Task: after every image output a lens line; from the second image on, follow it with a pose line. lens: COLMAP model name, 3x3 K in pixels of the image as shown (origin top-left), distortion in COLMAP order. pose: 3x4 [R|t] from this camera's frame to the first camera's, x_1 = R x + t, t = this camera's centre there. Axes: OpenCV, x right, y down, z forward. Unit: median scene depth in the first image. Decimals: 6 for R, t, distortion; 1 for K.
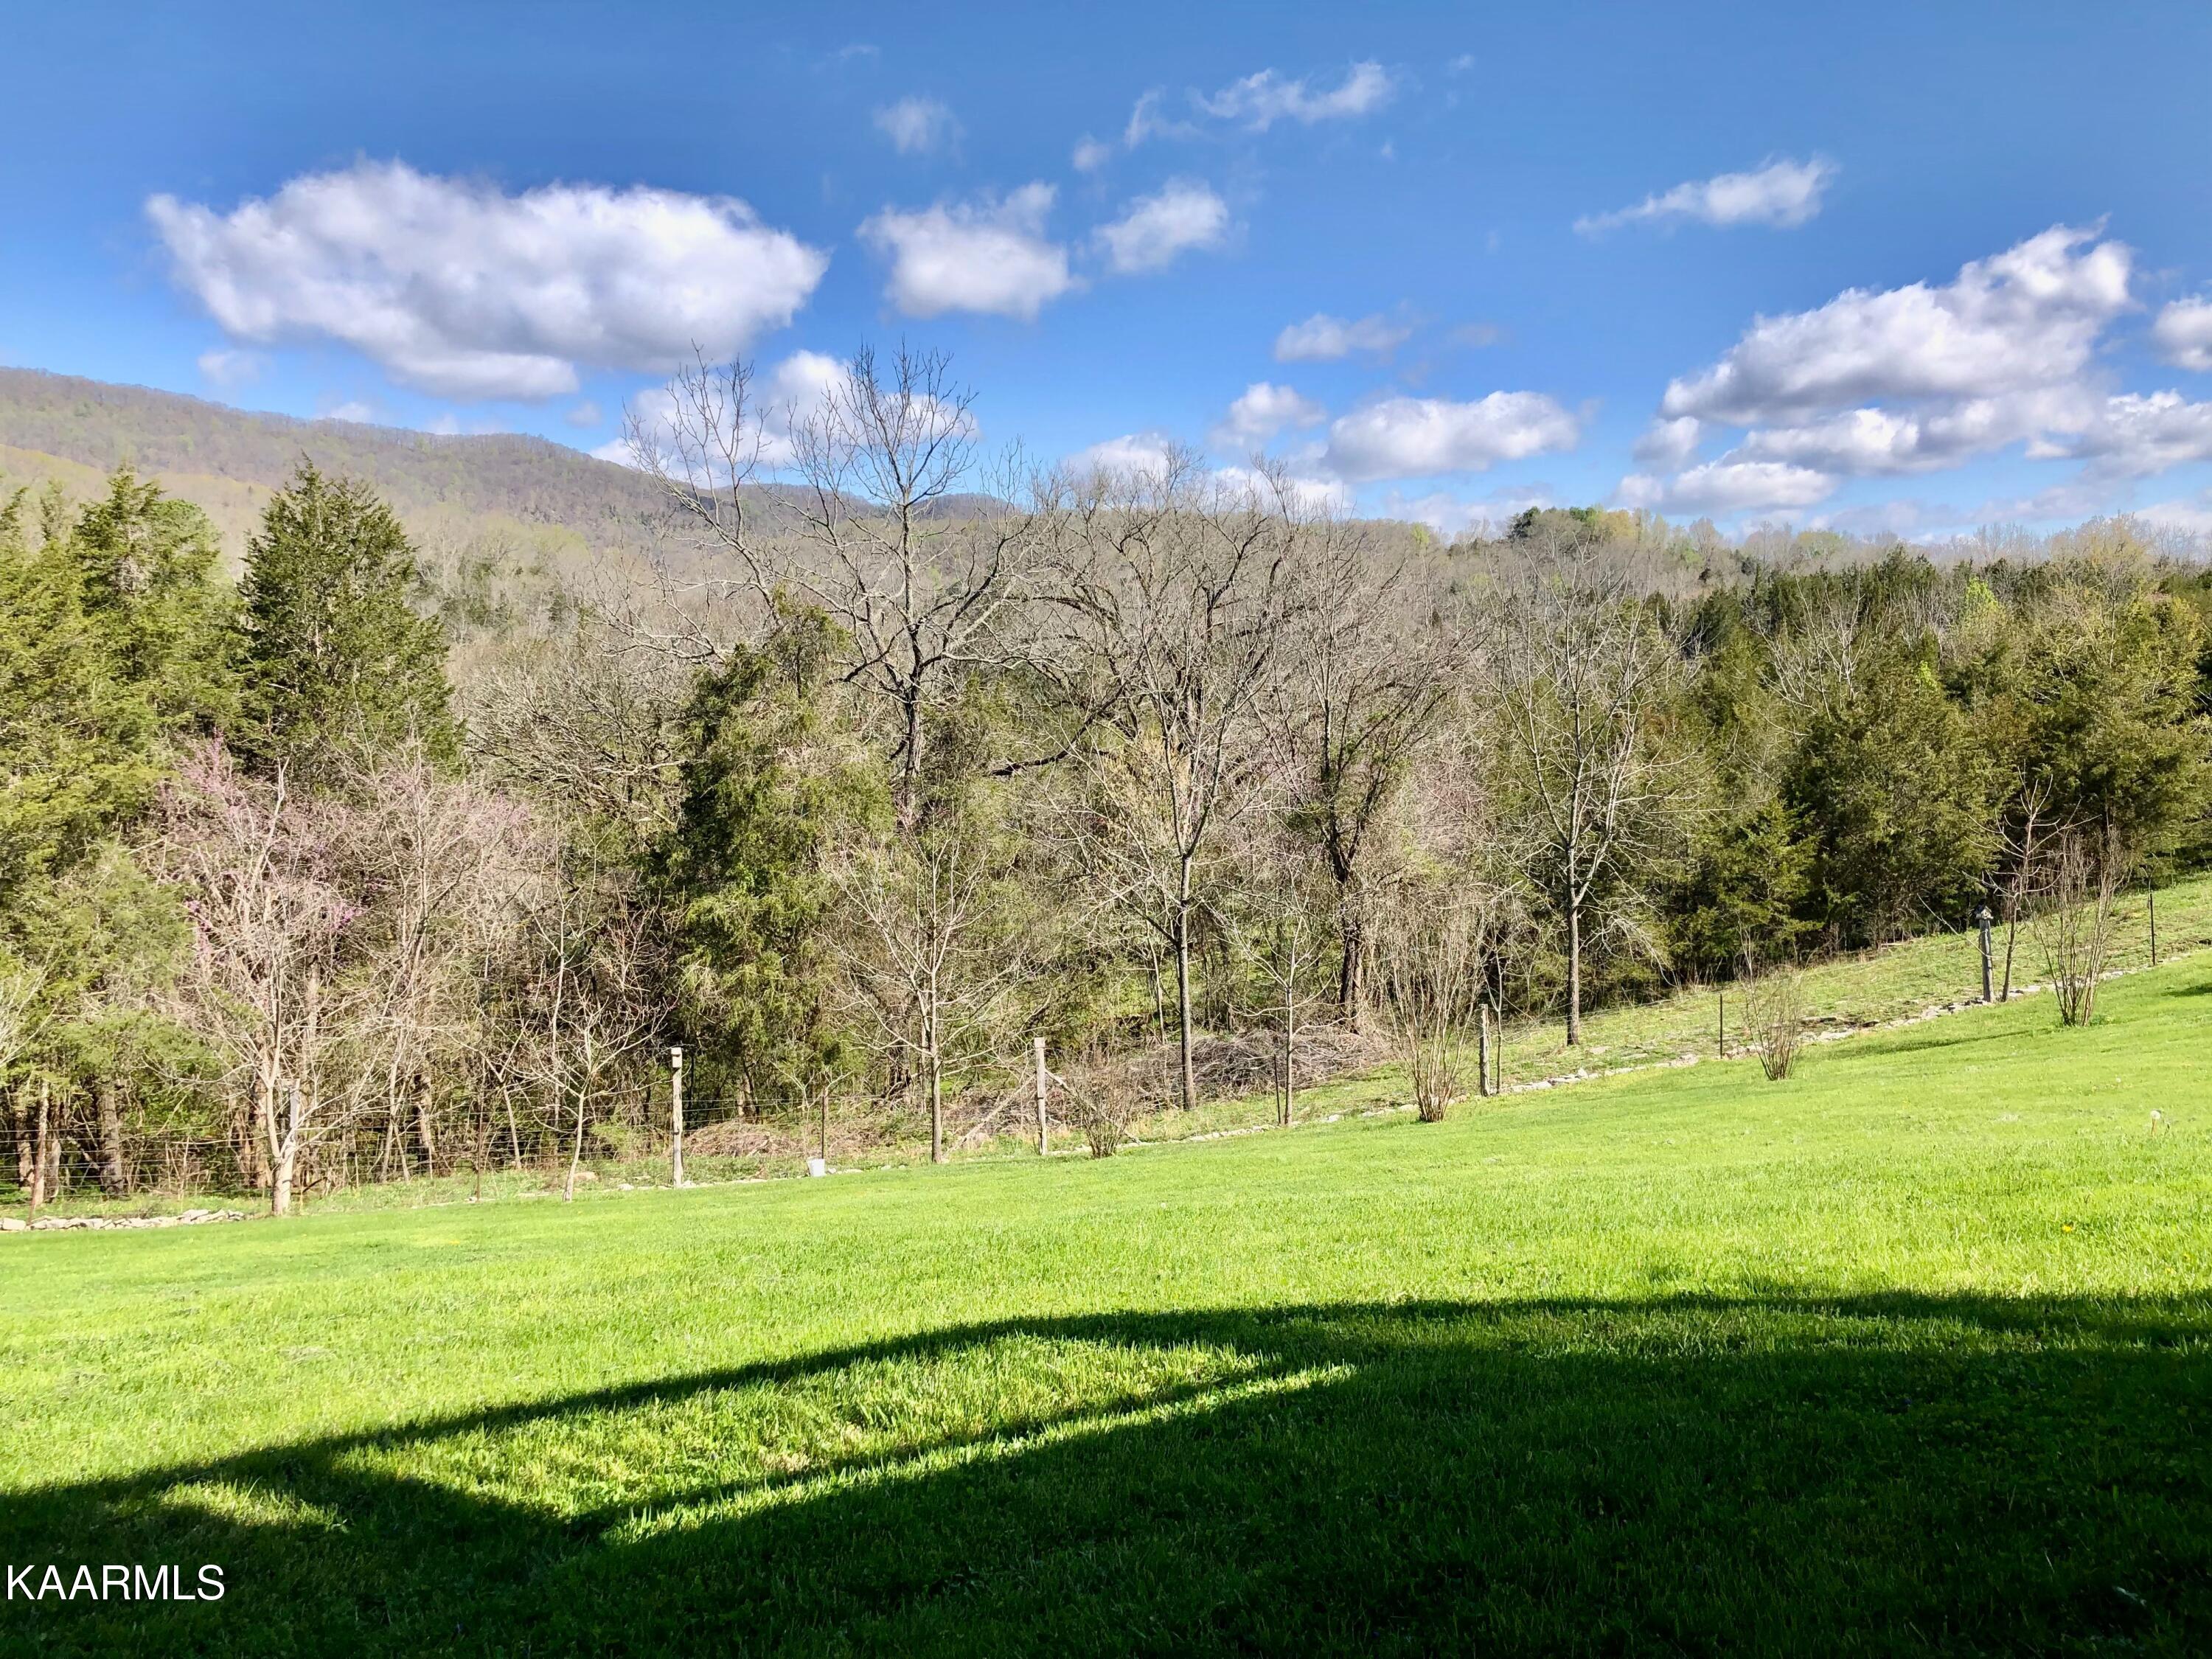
lens RADIAL K [[1786.5, 0, 1095.4], [0, 1786.5, 813.2], [0, 0, 1]] dist [0.037515, -0.041888]
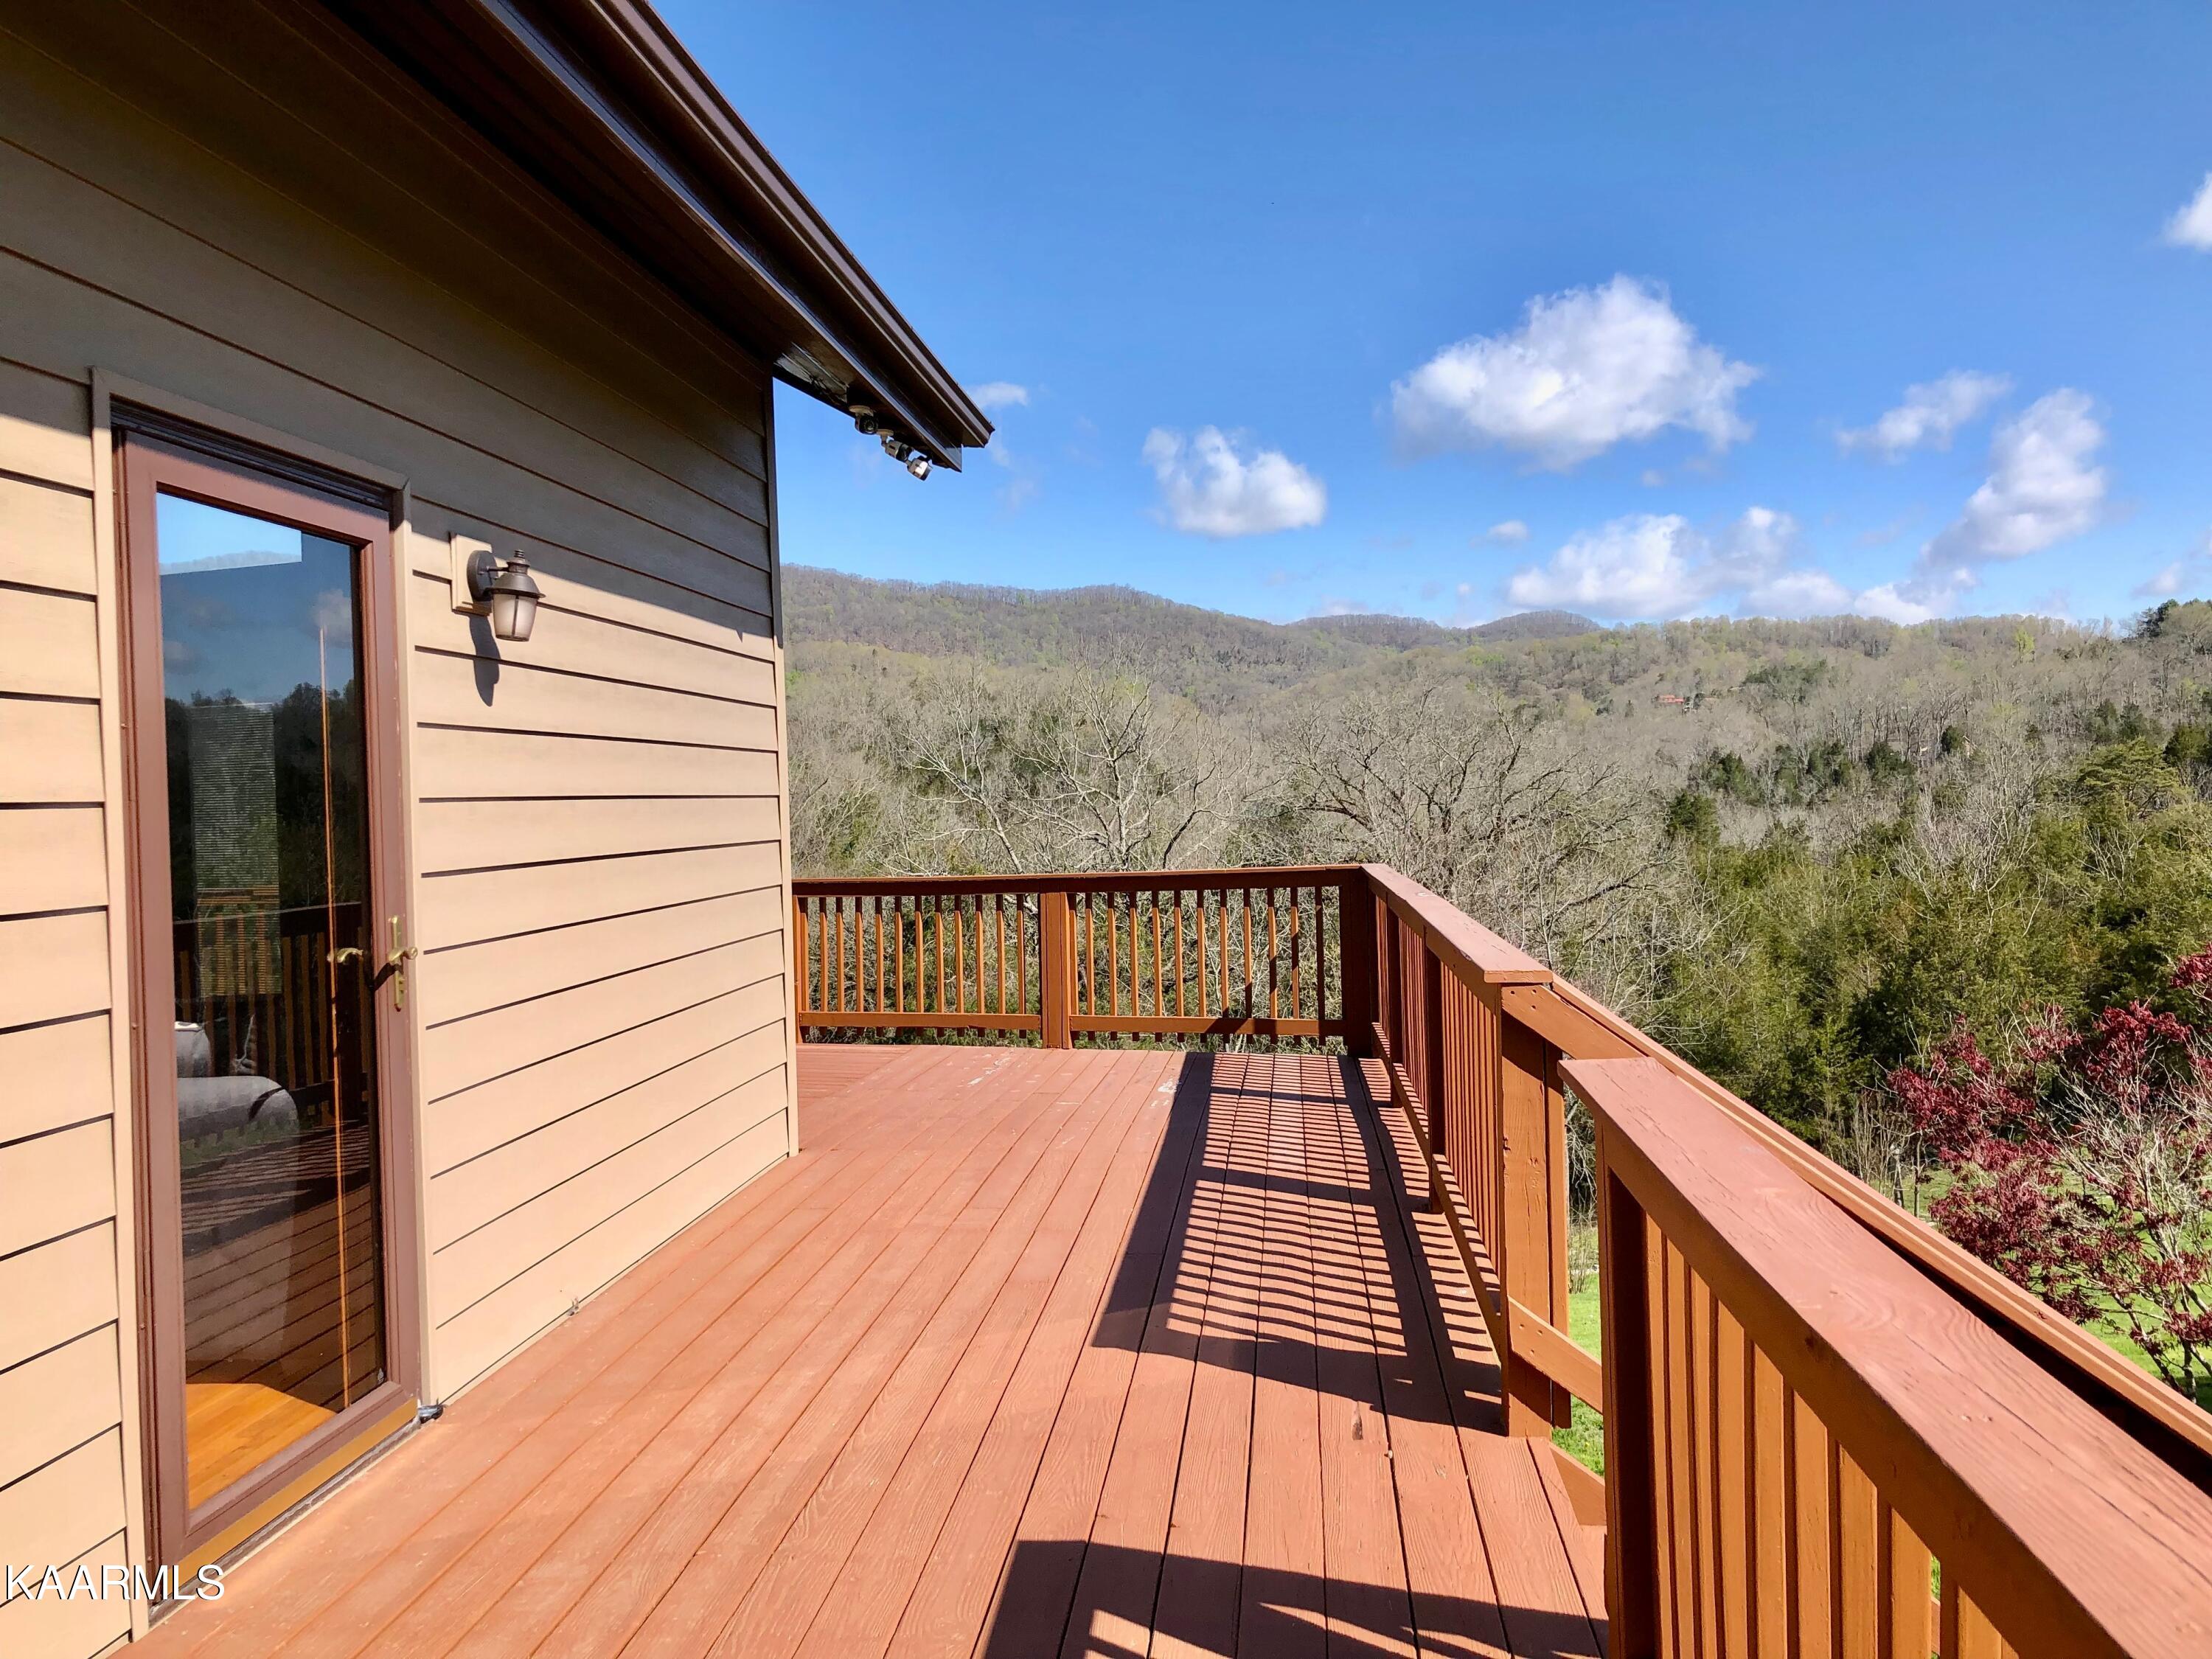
lens RADIAL K [[1786.5, 0, 1090.6], [0, 1786.5, 818.0], [0, 0, 1]] dist [0.037515, -0.041888]
pose [[0.947350, -0.022211, -0.319429, 0.308621], [0.001049, 0.997801, -0.066271, -0.060342], [0.320198, 0.062447, 0.945290, -0.178063]]
